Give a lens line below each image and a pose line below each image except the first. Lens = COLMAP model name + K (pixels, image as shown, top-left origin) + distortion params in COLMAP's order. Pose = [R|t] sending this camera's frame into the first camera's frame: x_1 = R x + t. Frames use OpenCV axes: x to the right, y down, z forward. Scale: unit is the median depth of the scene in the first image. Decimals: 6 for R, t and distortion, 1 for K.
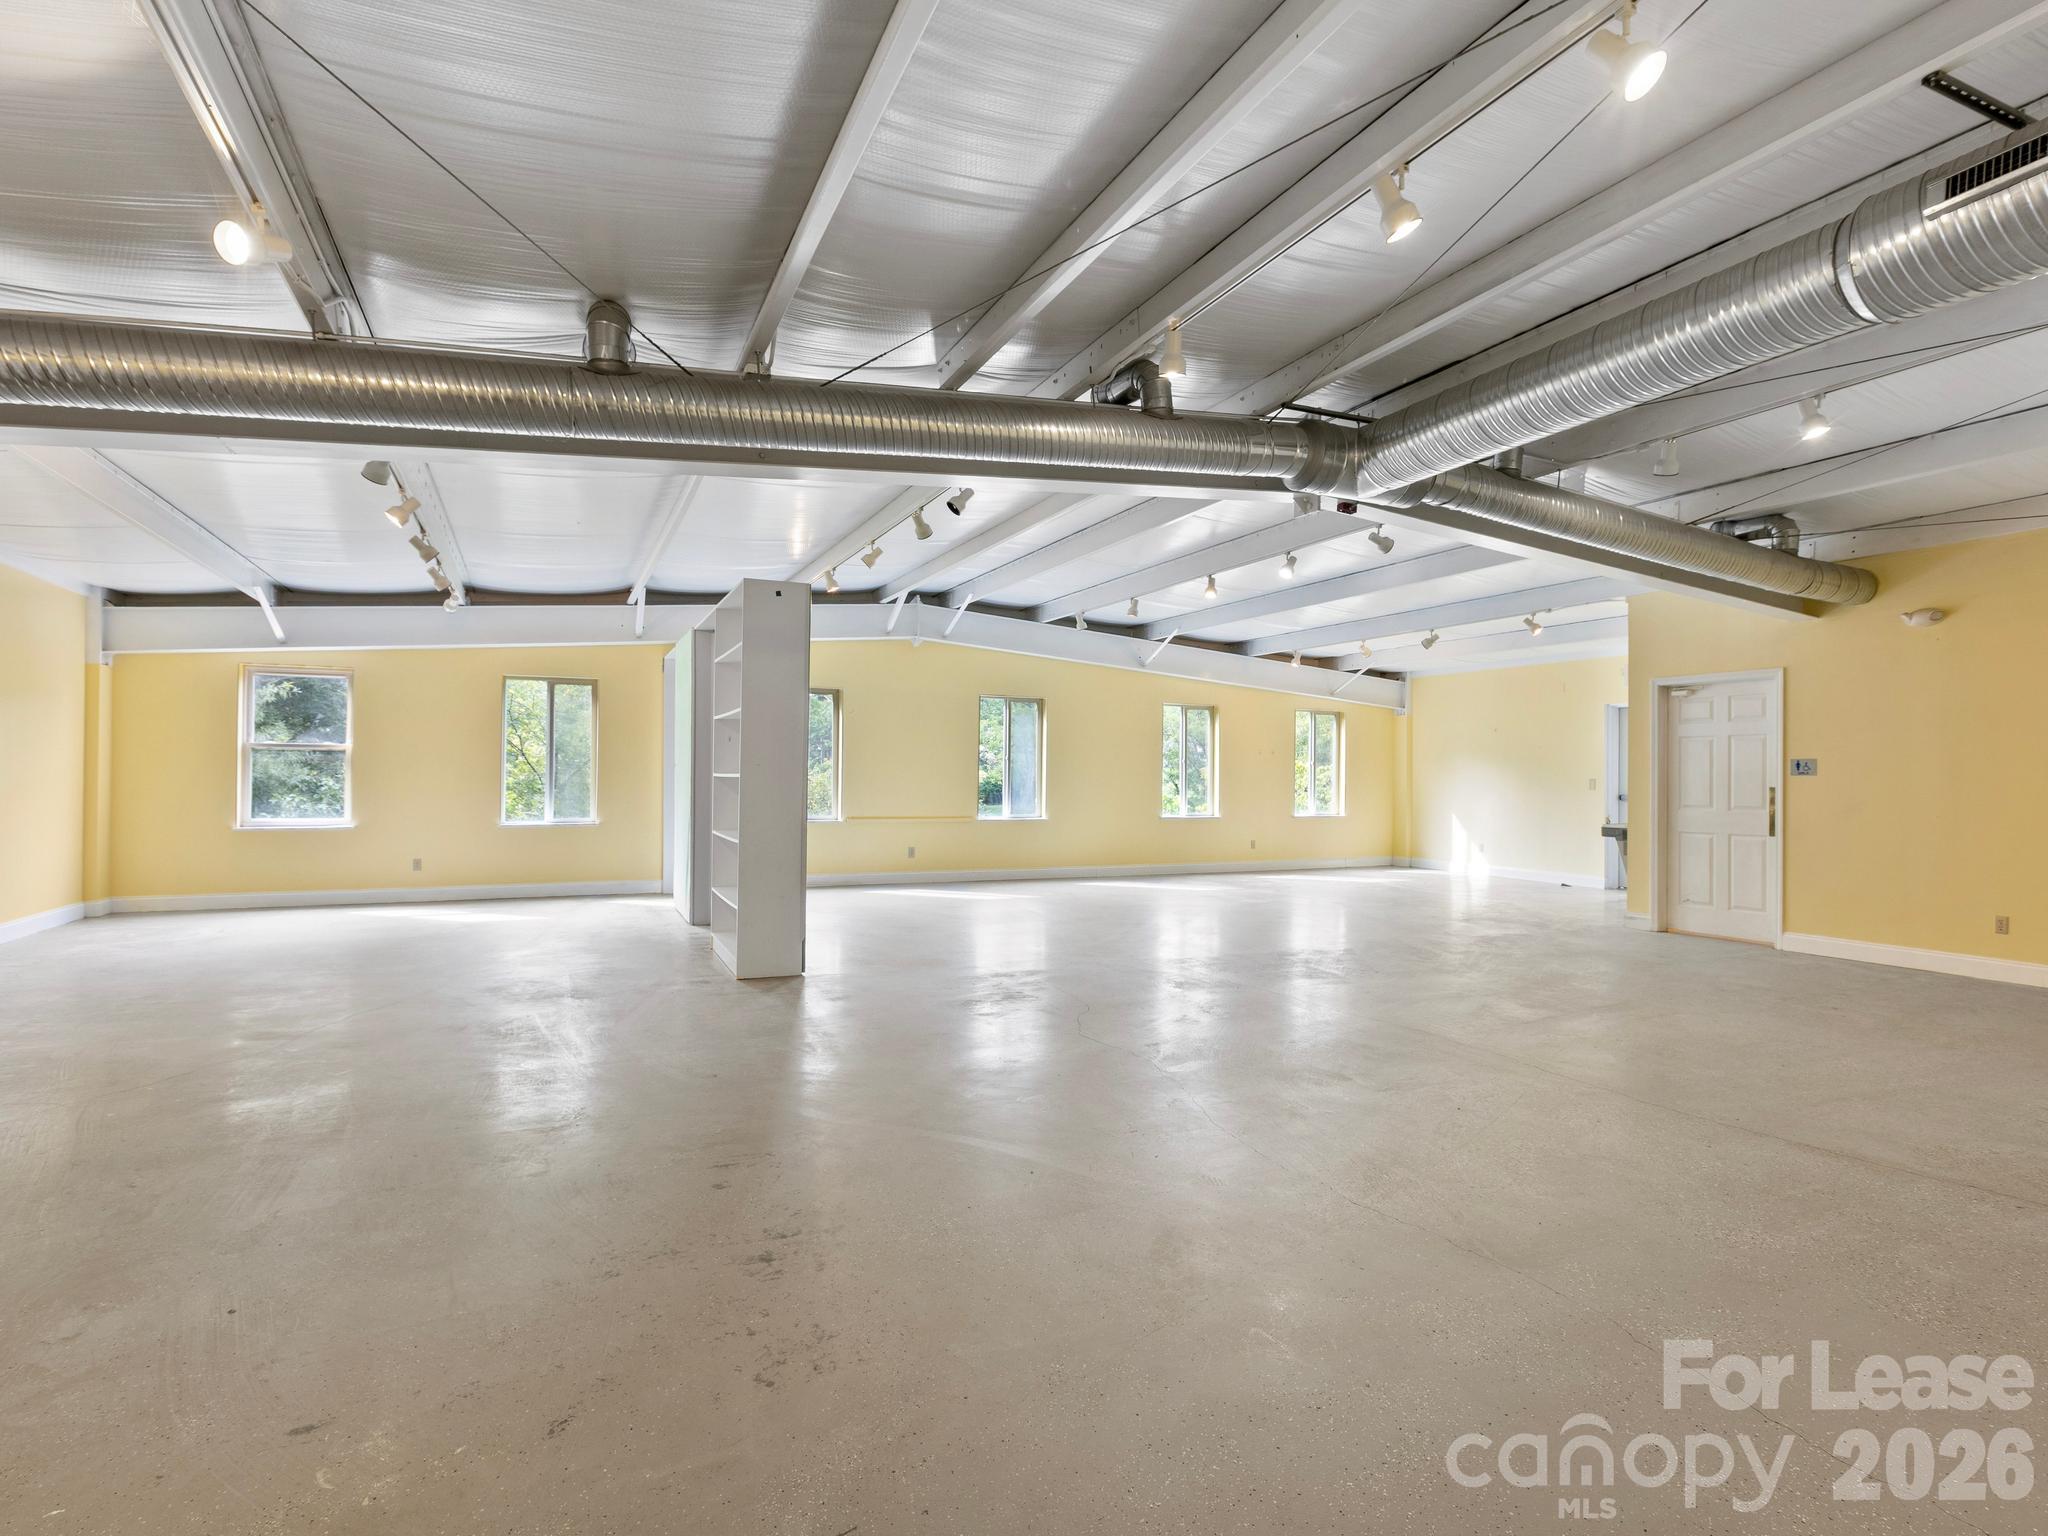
lens RADIAL K [[1030.6, 0, 1011.5], [0, 1030.6, 762.2], [0, 0, 1]] dist [0.006596, 0.000347]
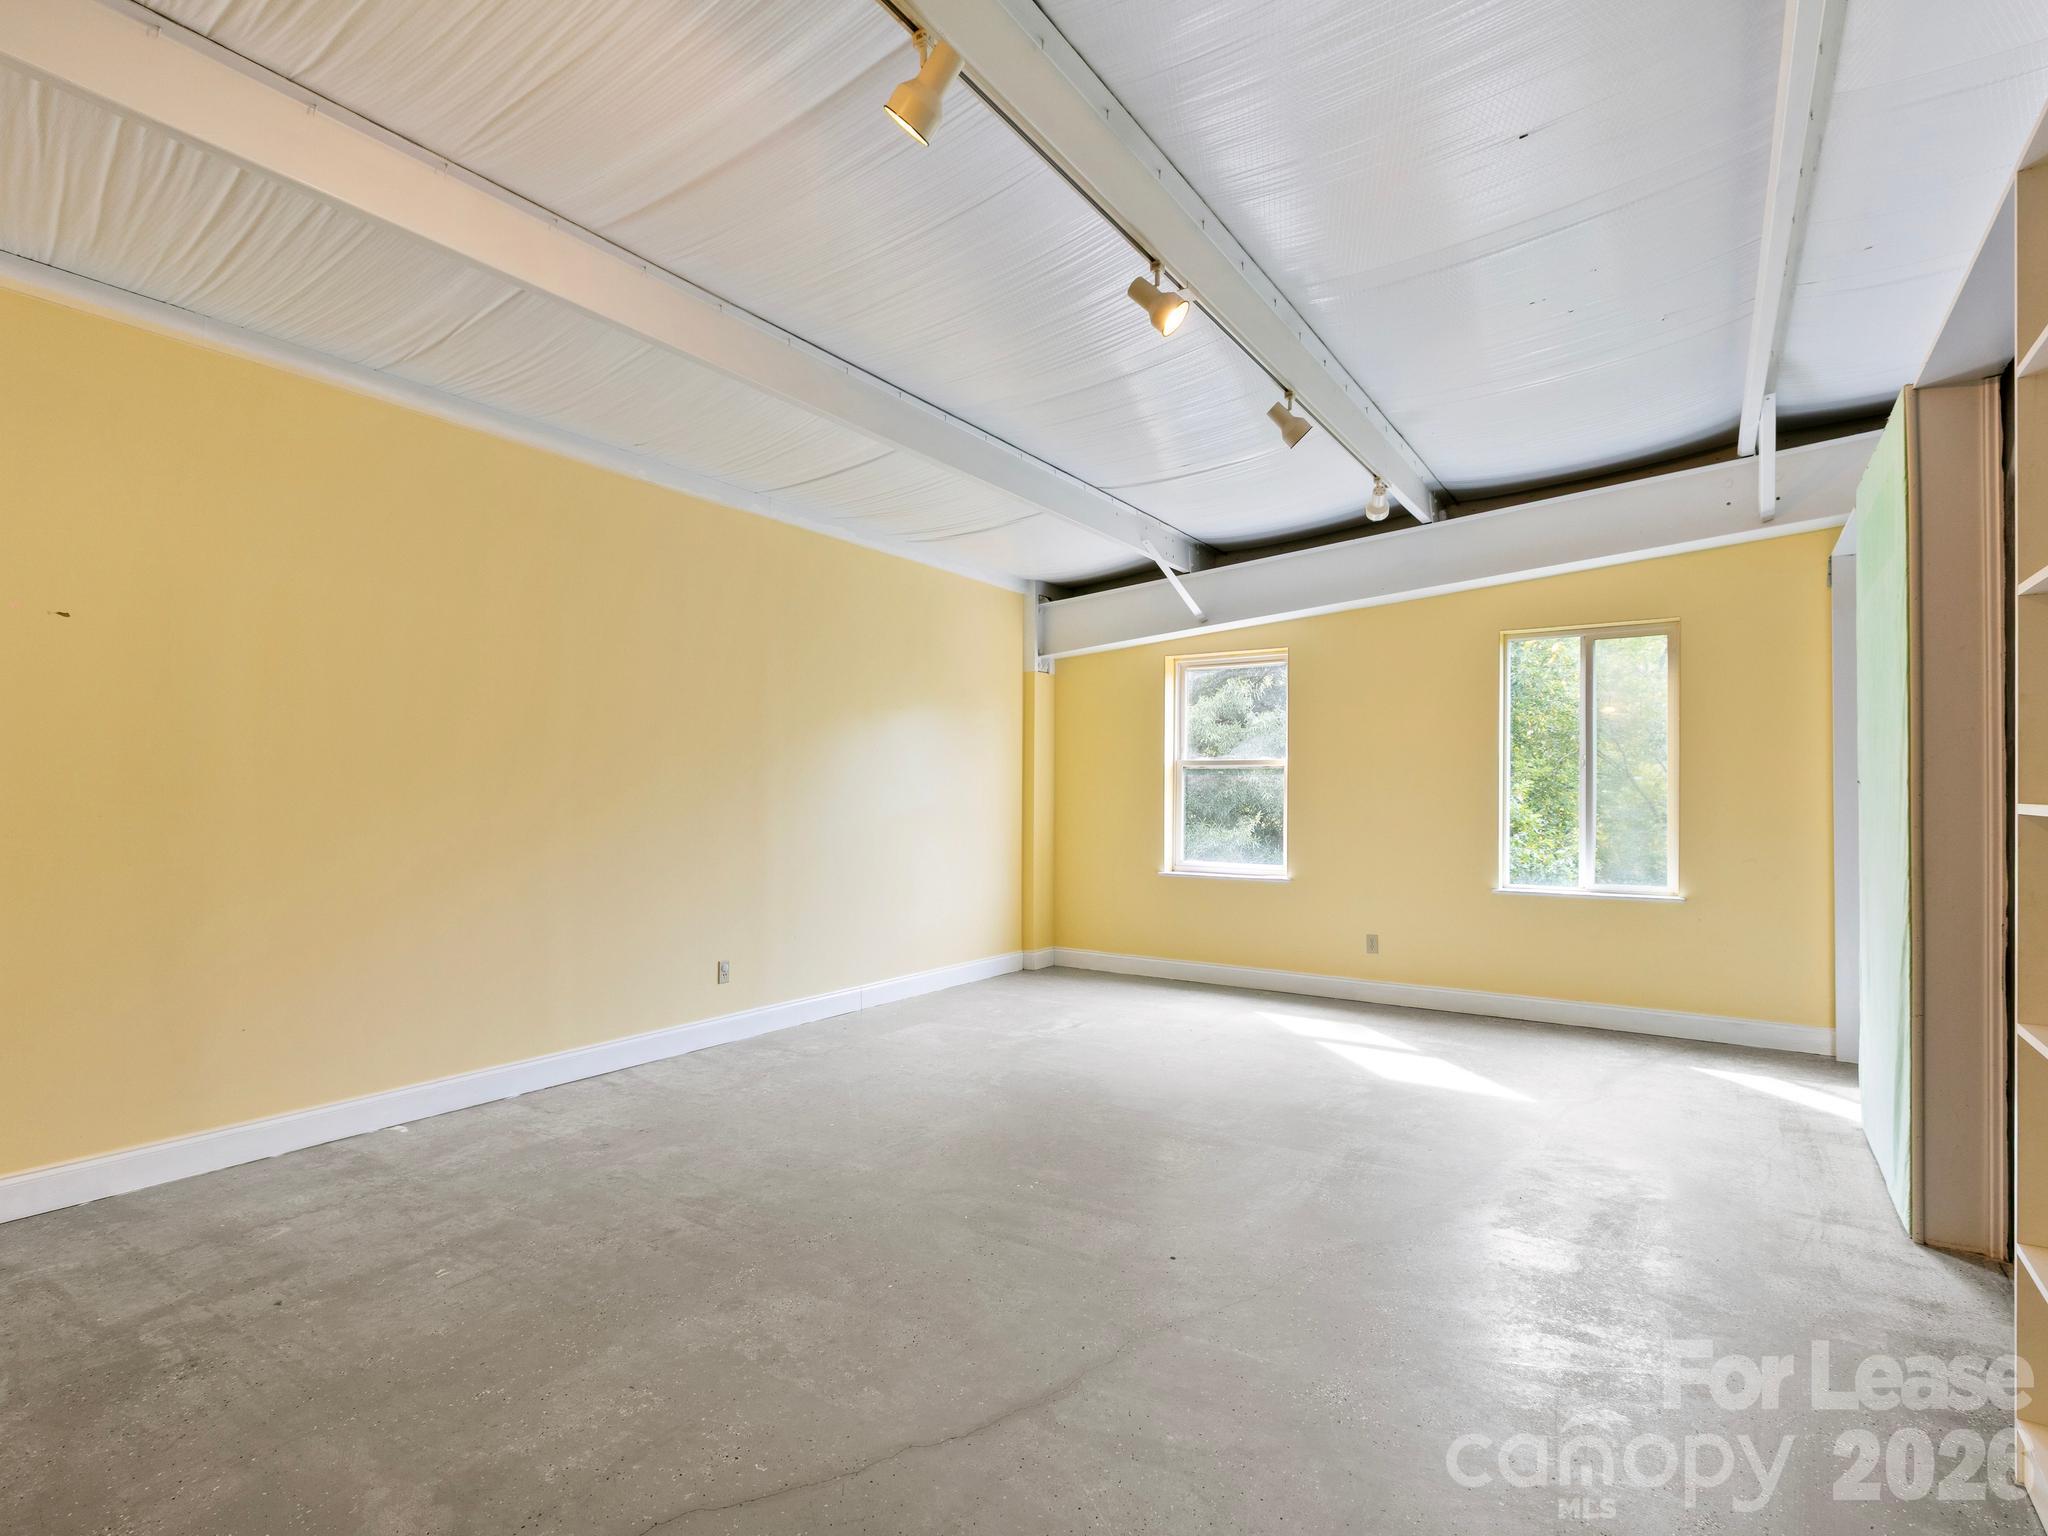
lens RADIAL K [[1030.6, 0, 1046.2], [0, 1030.6, 771.7], [0, 0, 1]] dist [0.006596, 0.000347]
pose [[0.533171, -0.021943, -0.845723, -0.172484], [0.006872, 0.999743, -0.021607, 0.006383], [0.845979, 0.005709, 0.533185, 0.592855]]
